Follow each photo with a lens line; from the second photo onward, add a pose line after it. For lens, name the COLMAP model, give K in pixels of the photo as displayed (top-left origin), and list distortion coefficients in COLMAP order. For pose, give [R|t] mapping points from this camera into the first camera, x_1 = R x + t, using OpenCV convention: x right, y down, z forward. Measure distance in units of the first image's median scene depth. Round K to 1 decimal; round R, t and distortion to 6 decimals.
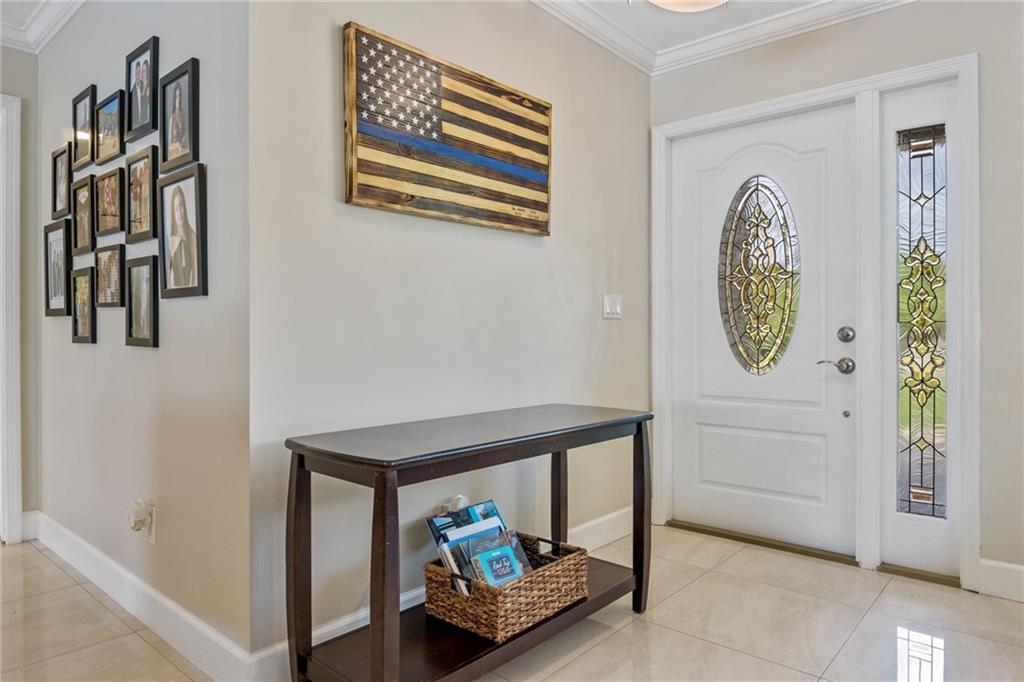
lens RADIAL K [[654.7, 0, 507.2], [0, 654.7, 337.0], [0, 0, 1]] dist [-0.002419, -0.000341]
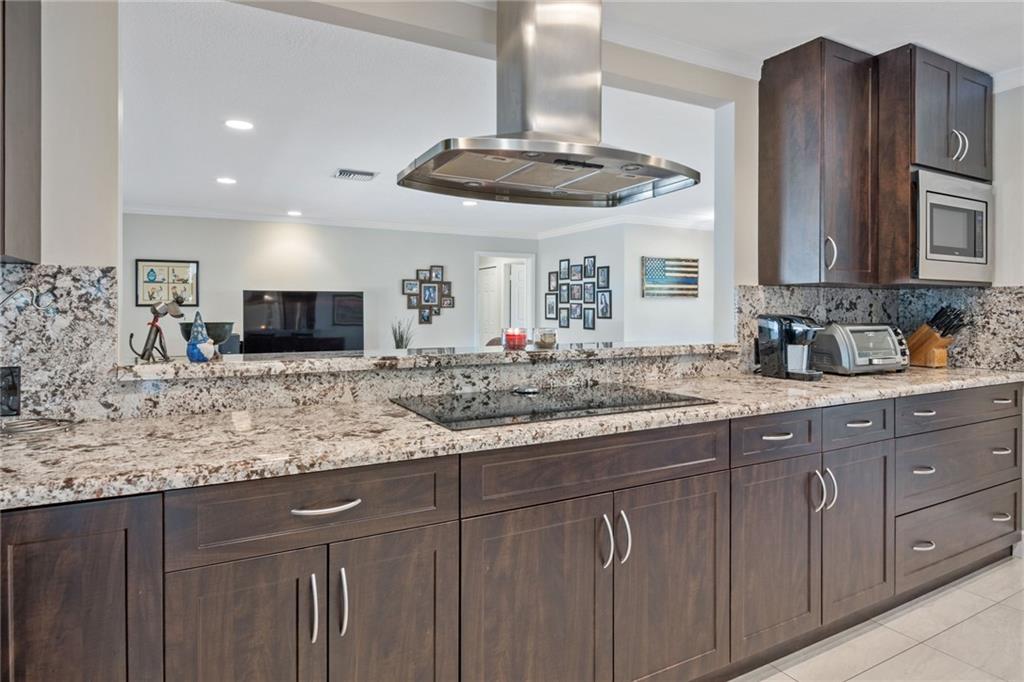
lens RADIAL K [[577.7, 0, 499.9], [0, 577.7, 302.5], [0, 0, 1]] dist [-0.004315, -0.003434]
pose [[0.929495, -0.004663, -0.368806, 0.224752], [-0.002897, 0.999797, -0.019941, -0.071989], [0.368824, 0.019604, 0.929292, -2.282092]]
